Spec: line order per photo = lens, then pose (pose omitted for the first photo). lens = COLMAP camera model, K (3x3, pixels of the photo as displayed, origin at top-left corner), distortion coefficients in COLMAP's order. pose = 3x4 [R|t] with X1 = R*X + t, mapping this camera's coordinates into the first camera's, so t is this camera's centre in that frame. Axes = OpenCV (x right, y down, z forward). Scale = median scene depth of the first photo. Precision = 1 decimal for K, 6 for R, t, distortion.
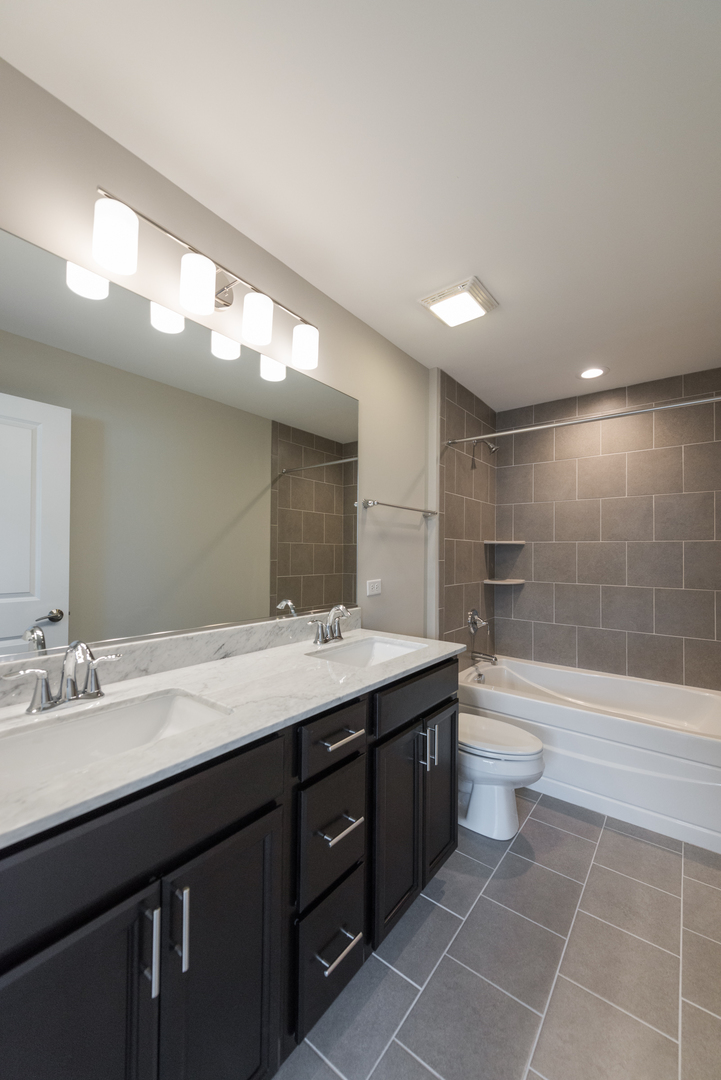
lens RADIAL K [[419.0, 0, 365.8], [0, 419.0, 546.8], [0, 0, 1]] dist [0.010455, -0.002519]
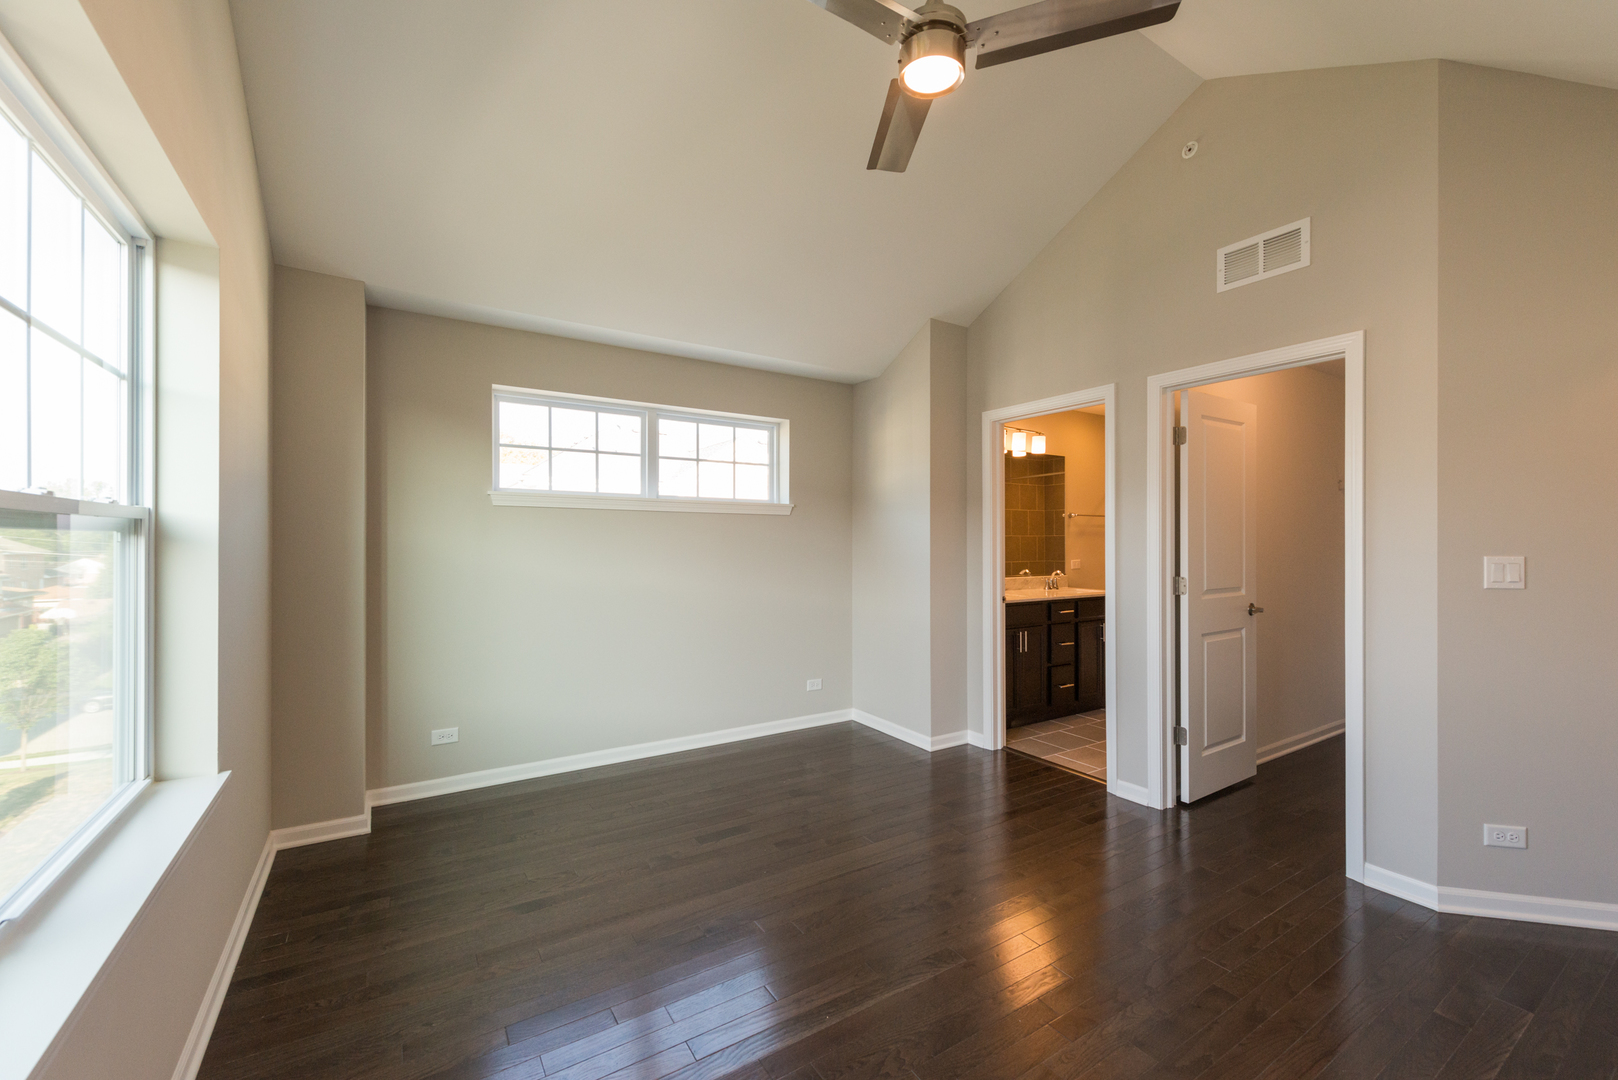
lens RADIAL K [[627.7, 0, 813.0], [0, 627.7, 539.1], [0, 0, 1]] dist [0.010455, -0.002519]
pose [[0.932081, -0.015353, -0.361923, -0.057574], [0.017857, 0.999834, 0.003574, -0.037325], [0.361809, -0.009794, 0.932201, -2.029815]]
